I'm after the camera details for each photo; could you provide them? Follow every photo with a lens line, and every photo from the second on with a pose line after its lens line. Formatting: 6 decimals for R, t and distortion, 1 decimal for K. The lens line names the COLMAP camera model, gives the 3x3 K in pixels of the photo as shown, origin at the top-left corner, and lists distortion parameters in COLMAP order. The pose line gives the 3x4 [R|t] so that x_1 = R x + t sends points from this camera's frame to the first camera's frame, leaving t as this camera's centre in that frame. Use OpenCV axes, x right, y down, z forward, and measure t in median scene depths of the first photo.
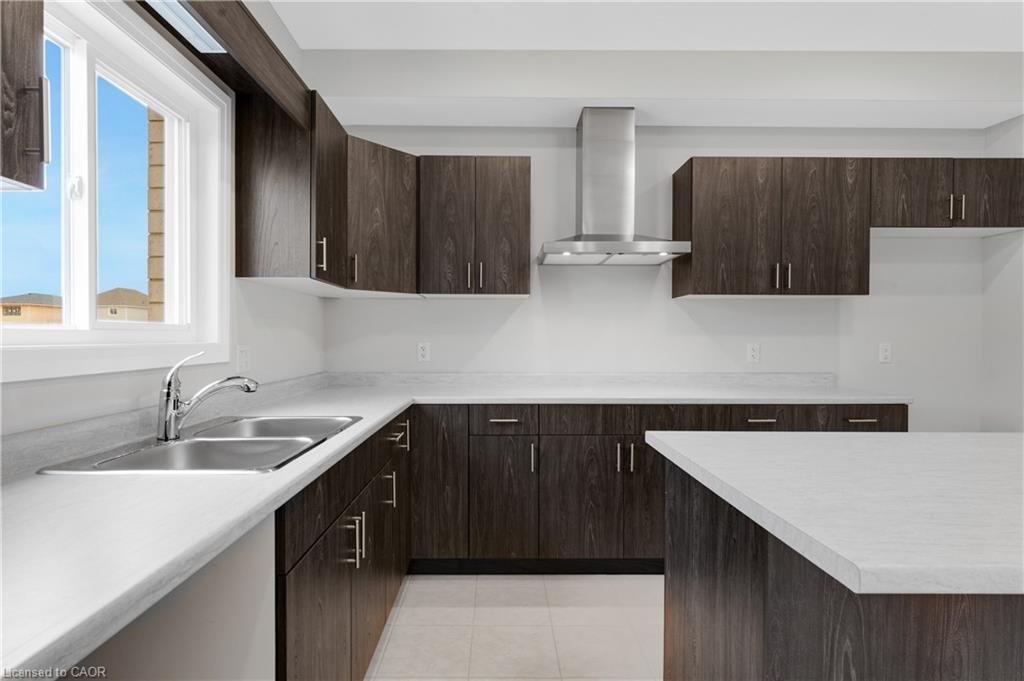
lens RADIAL K [[520.2, 0, 495.9], [0, 520.2, 344.1], [0, 0, 1]] dist [0.000879, -0.000307]
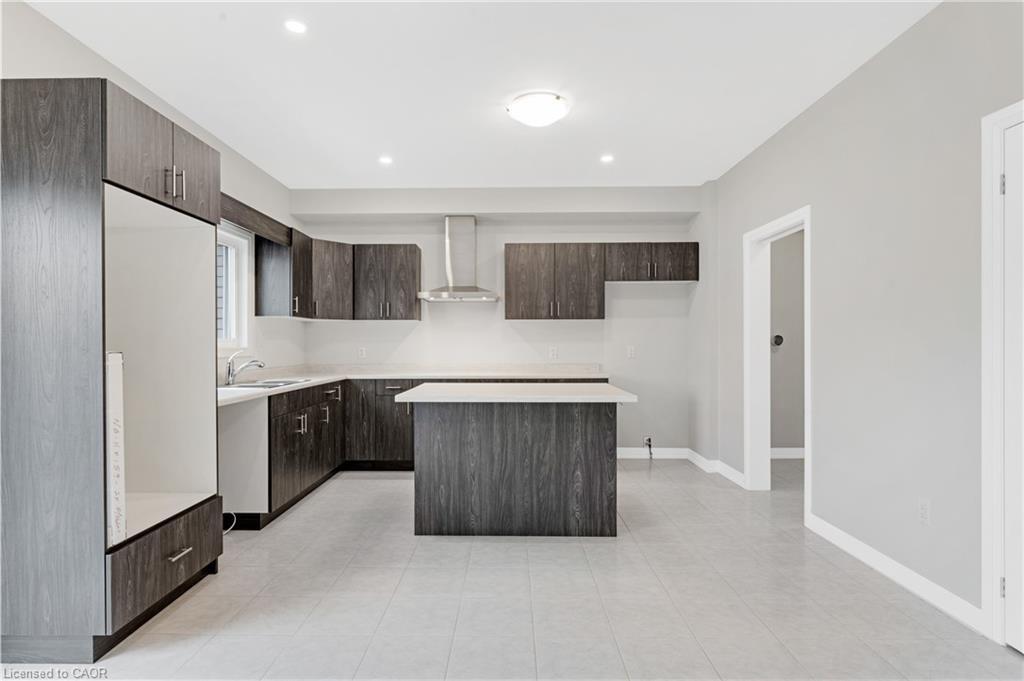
lens RADIAL K [[520.2, 0, 495.9], [0, 520.2, 344.1], [0, 0, 1]] dist [0.000879, -0.000307]
pose [[0.999701, -0.004635, -0.024020, 0.398462], [0.004354, 0.999921, -0.011768, 0.010691], [0.024073, 0.011660, 0.999642, -0.820363]]
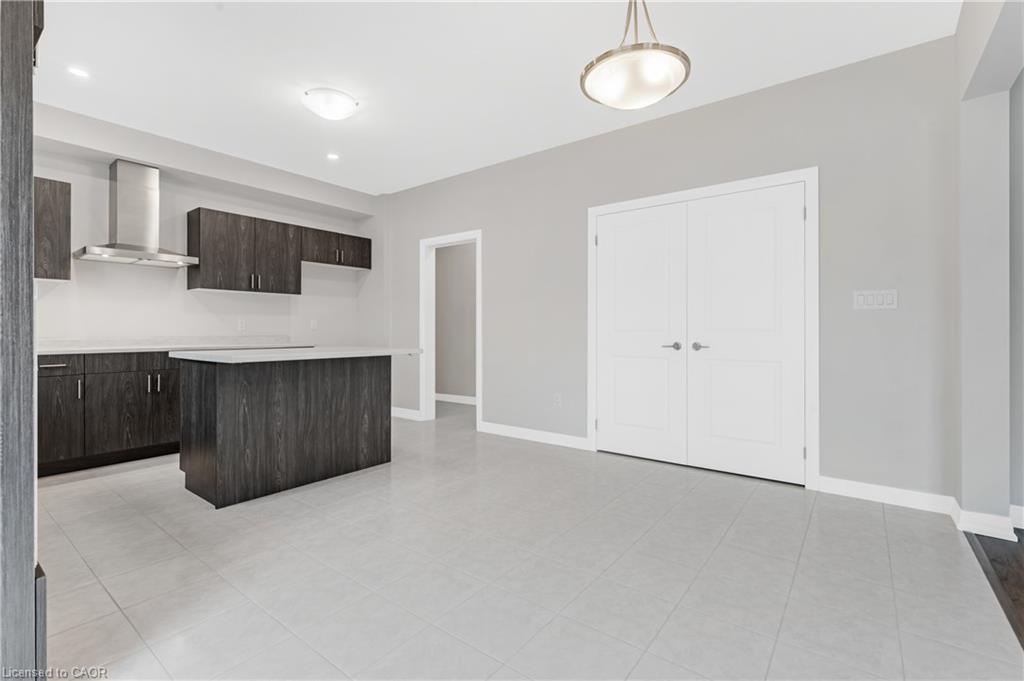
lens RADIAL K [[468.0, 0, 507.6], [0, 468.0, 329.3], [0, 0, 1]] dist [0.000301, 0.000286]
pose [[0.613066, -0.000493, 0.790031, -0.218467], [0.011295, 0.999903, -0.008141, 0.063384], [-0.789951, 0.013915, 0.613013, -0.740252]]
